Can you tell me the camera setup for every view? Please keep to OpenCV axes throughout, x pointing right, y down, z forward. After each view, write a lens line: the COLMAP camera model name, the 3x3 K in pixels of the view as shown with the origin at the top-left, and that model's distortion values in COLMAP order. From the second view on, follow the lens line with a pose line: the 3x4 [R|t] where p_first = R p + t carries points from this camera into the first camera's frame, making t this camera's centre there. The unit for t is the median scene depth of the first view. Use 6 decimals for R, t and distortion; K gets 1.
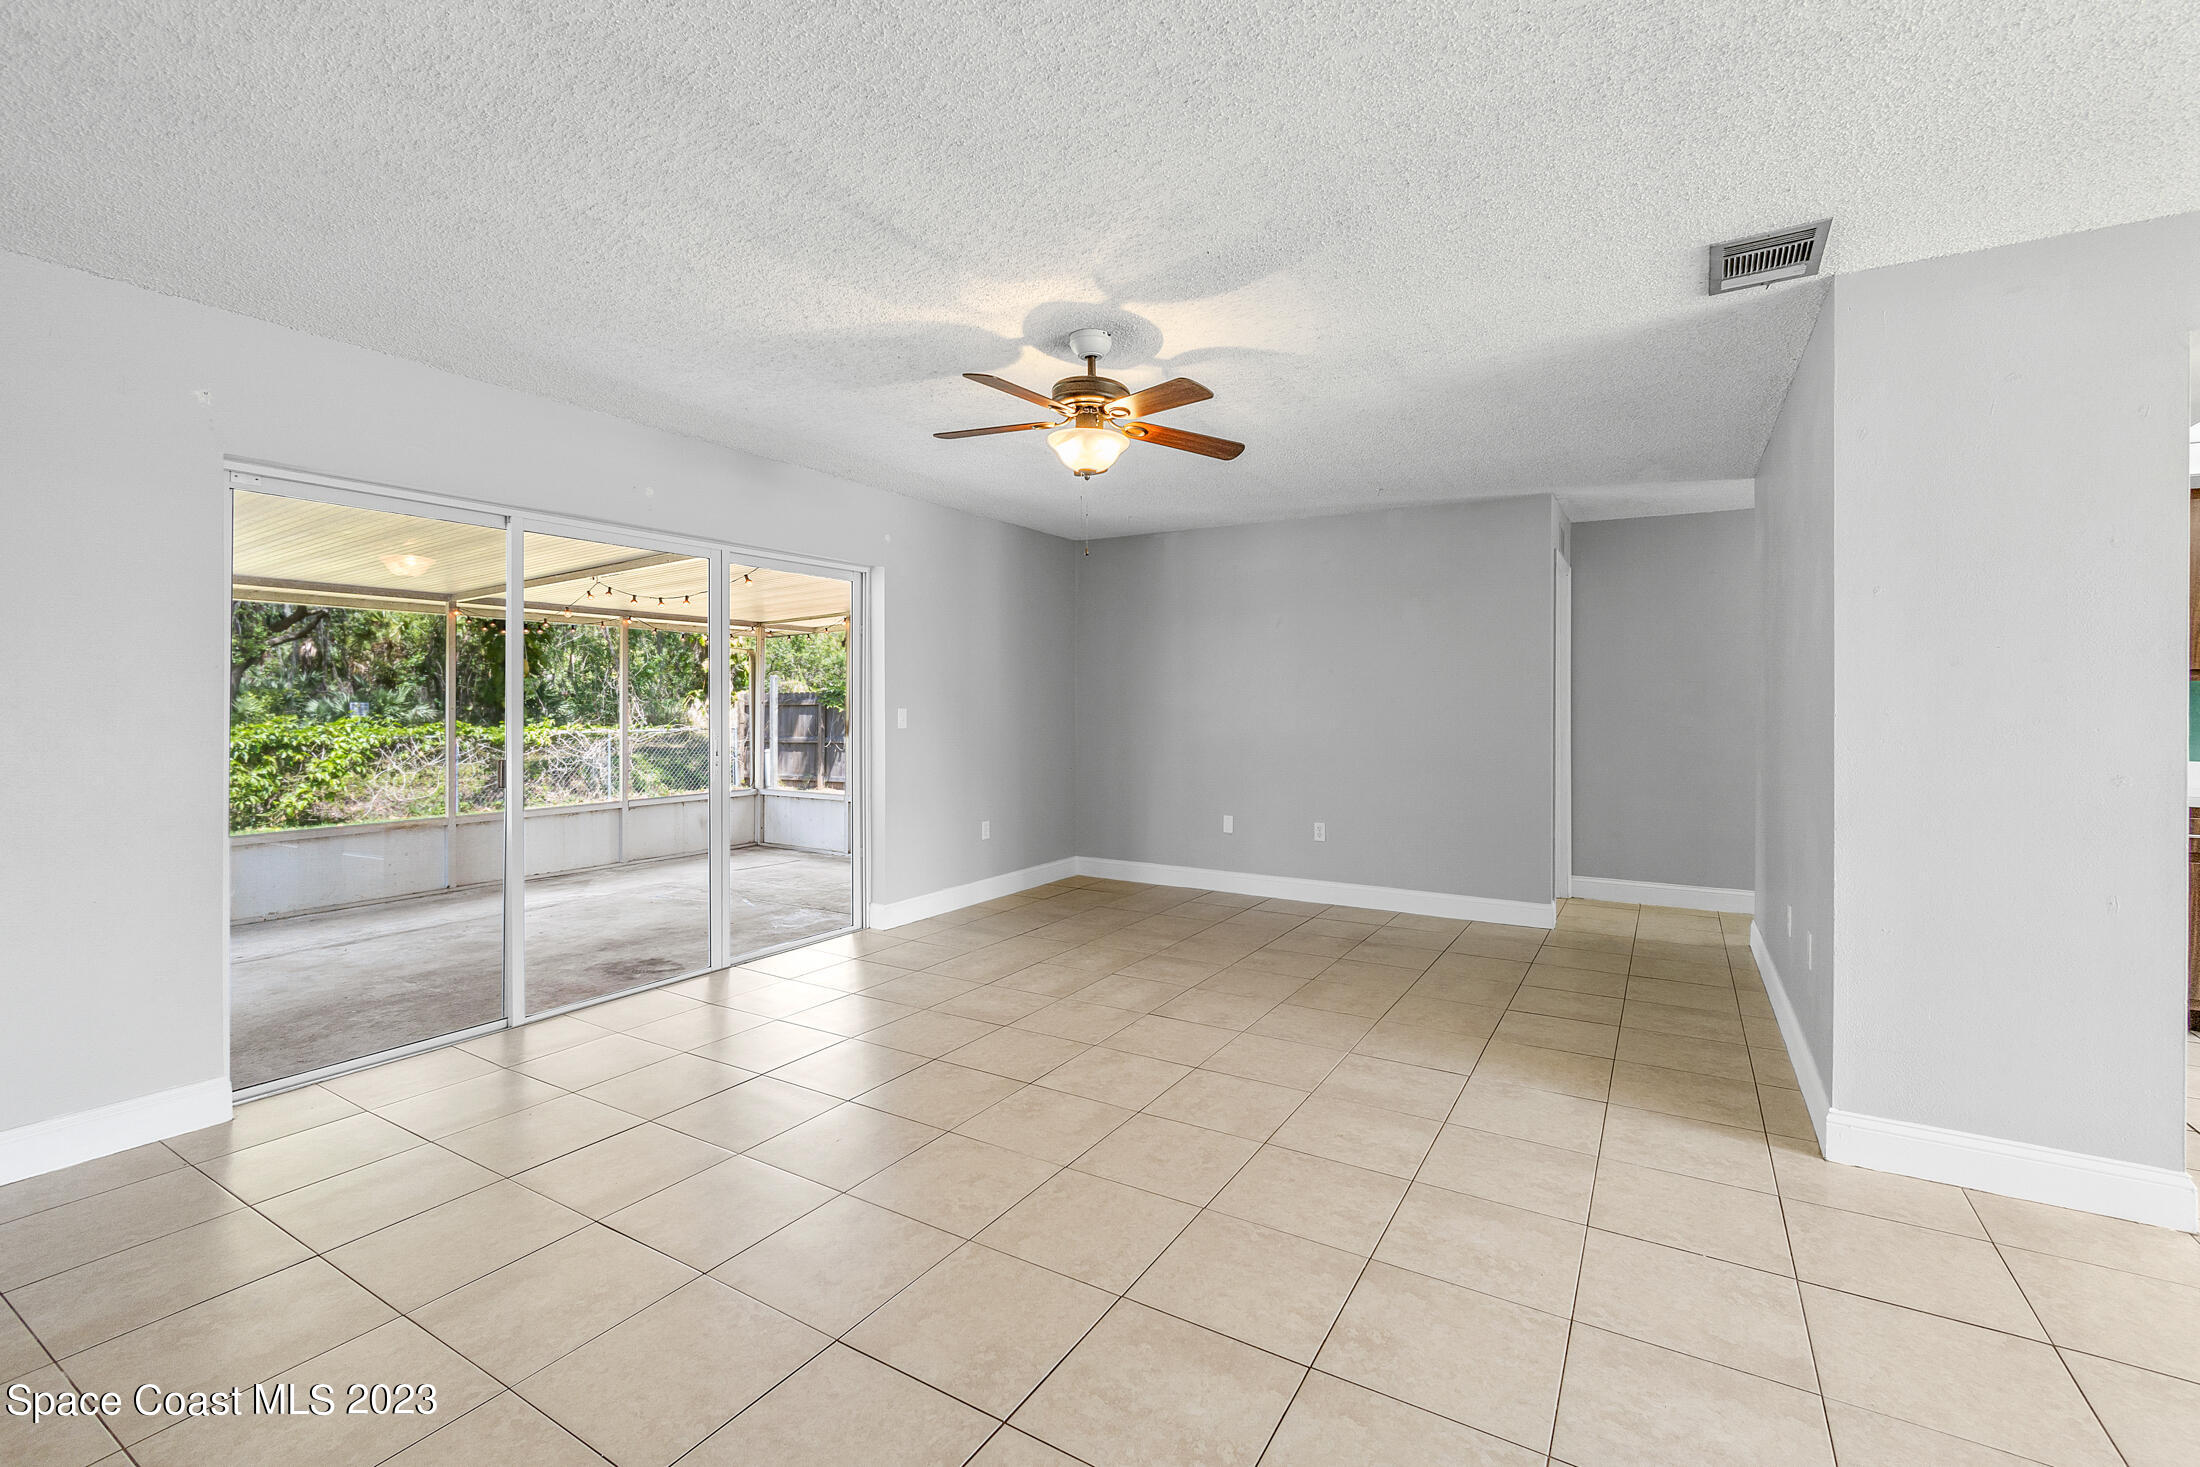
lens RADIAL K [[947.0, 0, 1098.6], [0, 947.0, 699.7], [0, 0, 1]] dist [-0.017093, 0.008581]
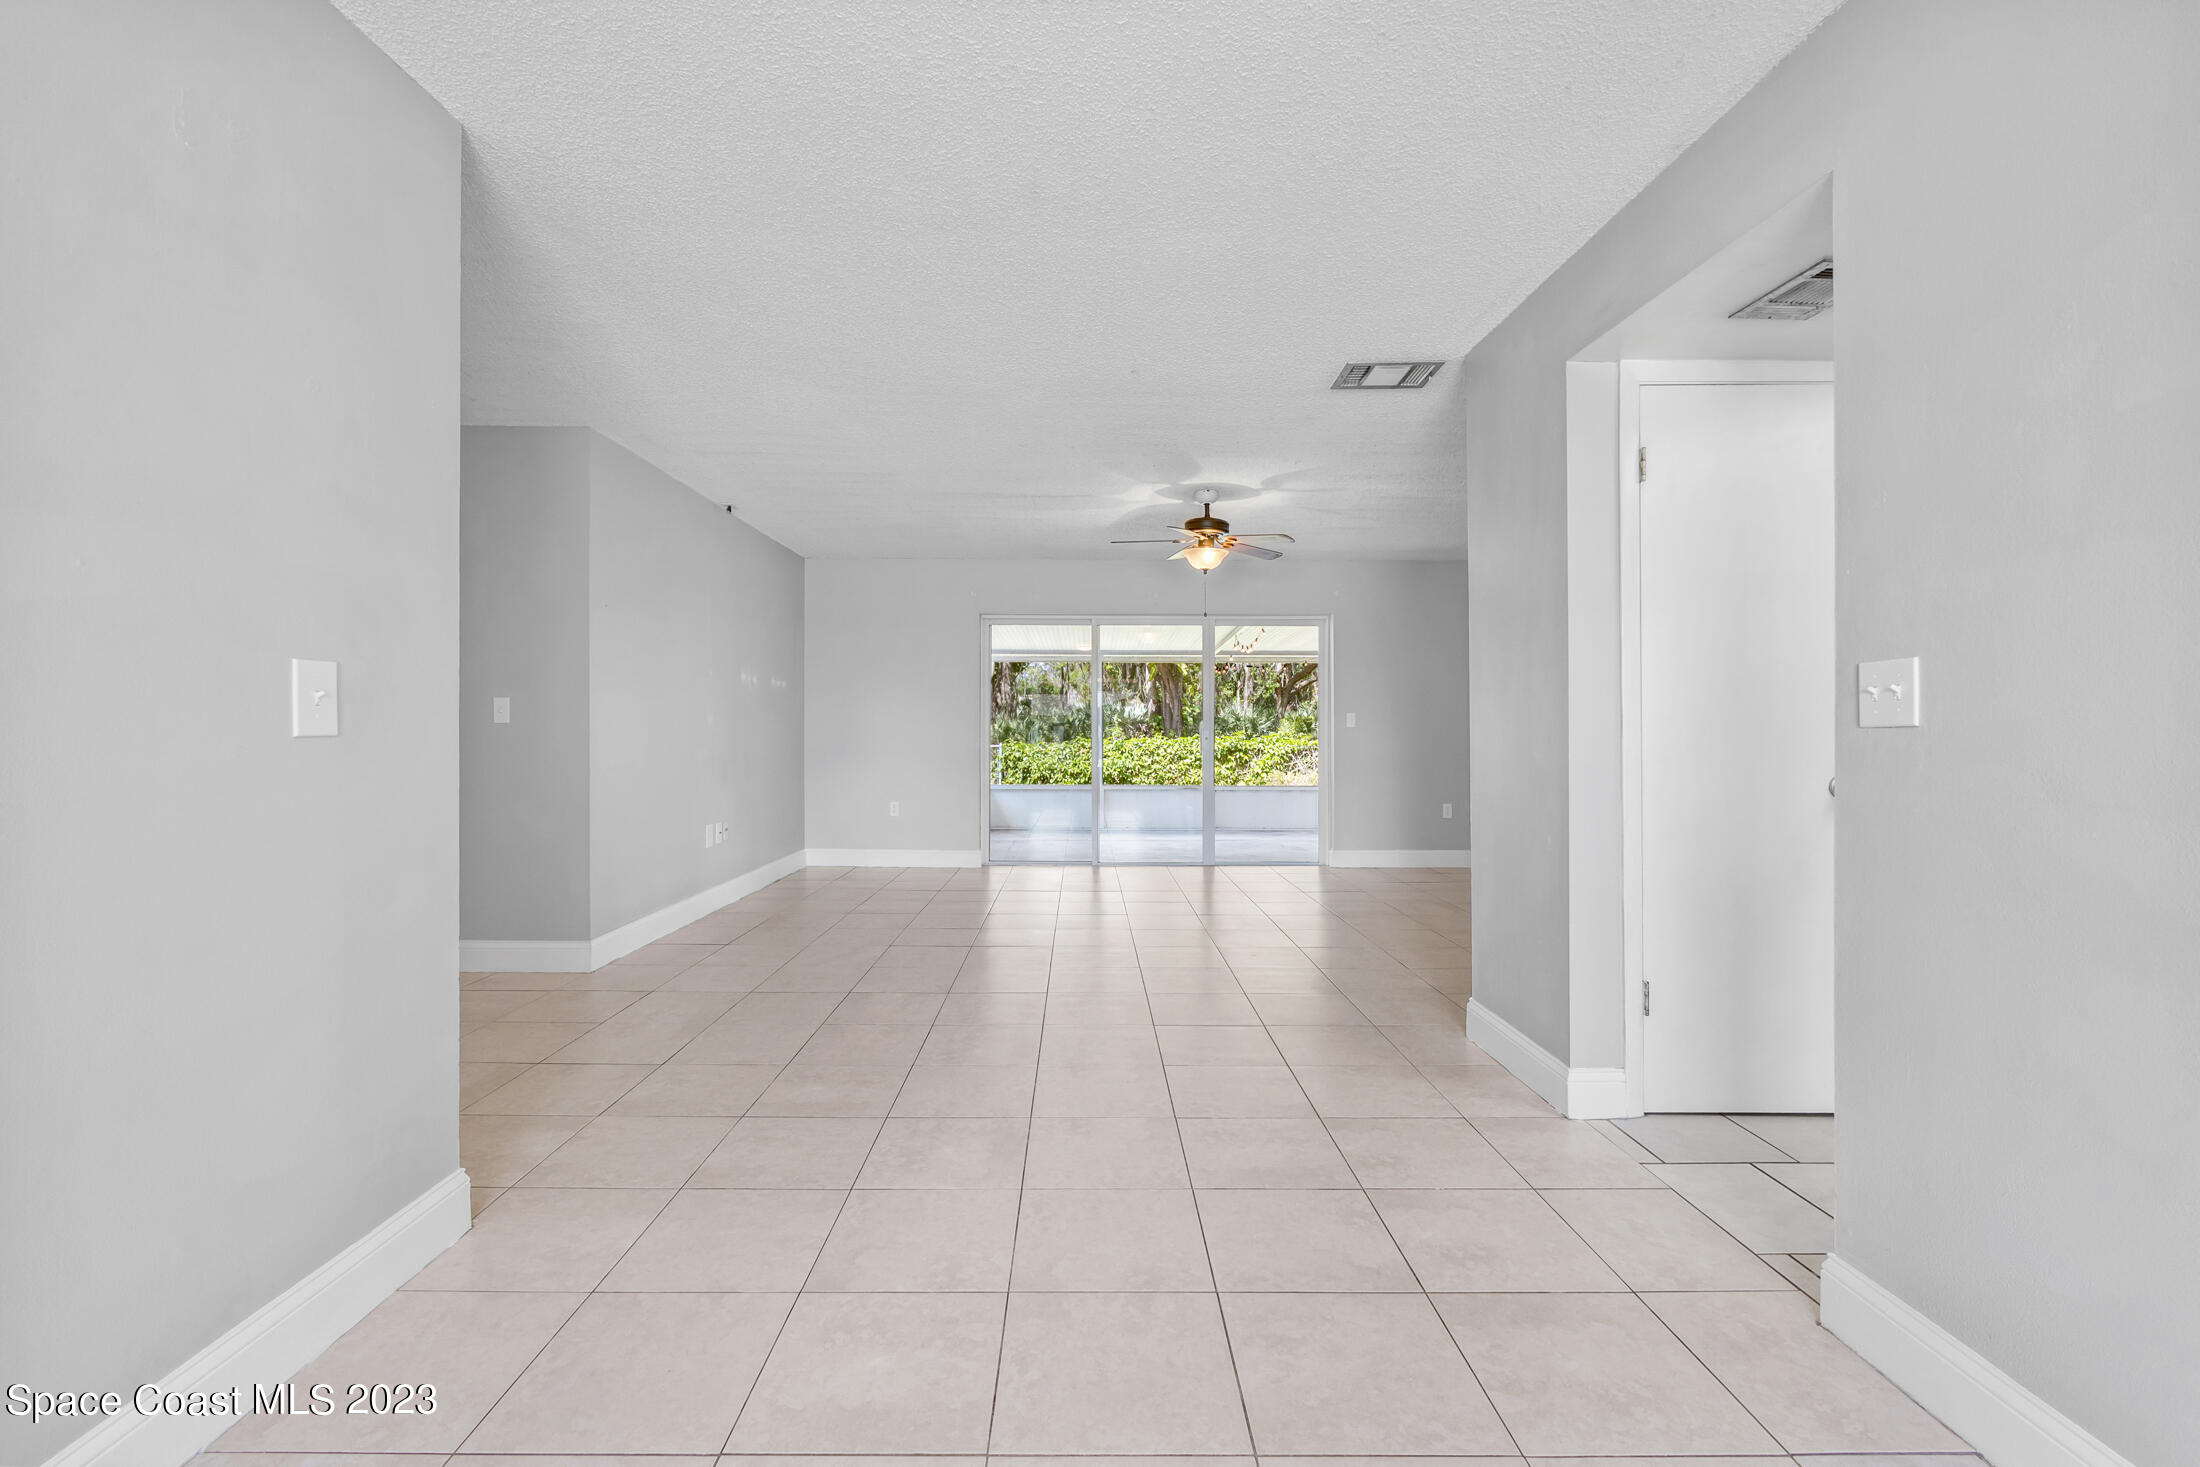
lens RADIAL K [[940.9, 0, 1077.3], [0, 940.9, 724.6], [0, 0, 1]] dist [-0.000493, -0.000037]
pose [[0.513236, -0.005145, -0.858232, 0.784595], [0.002804, 0.999987, -0.004318, 0.031262], [0.858243, -0.000190, 0.513243, -0.062497]]
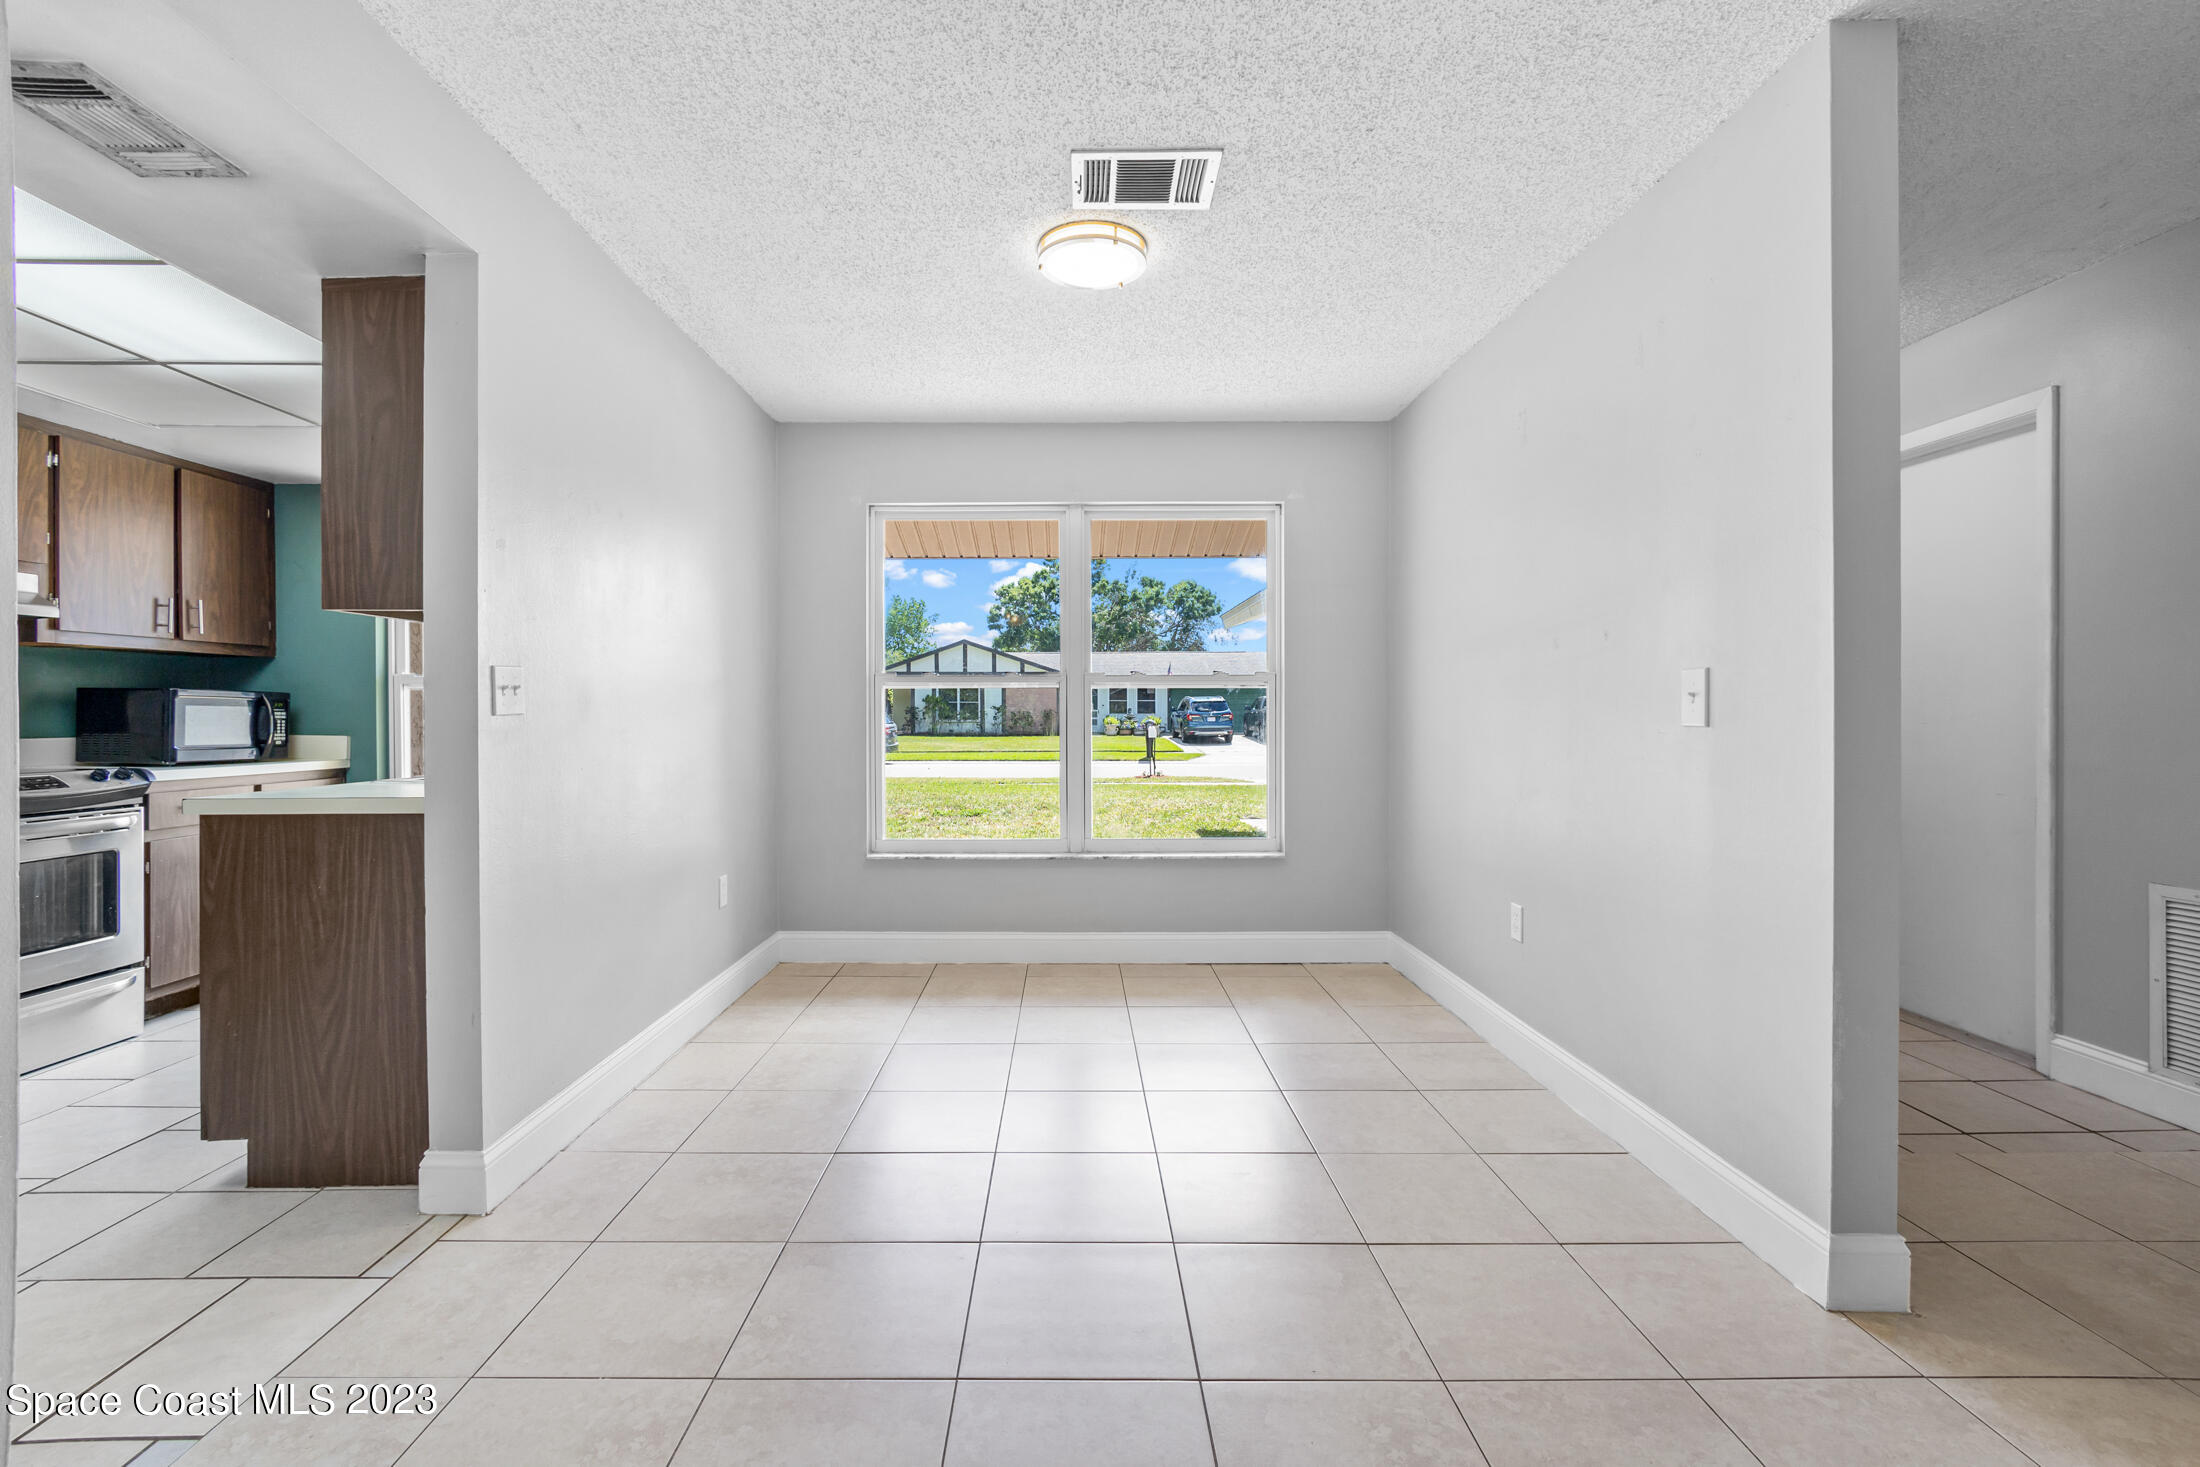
lens RADIAL K [[954.6, 0, 1074.2], [0, 954.6, 717.1], [0, 0, 1]] dist [-0.002686, -0.000411]
pose [[-0.520197, -0.013946, 0.853932, 0.171221], [-0.004586, 0.999898, 0.013535, 0.025108], [-0.854034, 0.003125, -0.520208, 0.324810]]
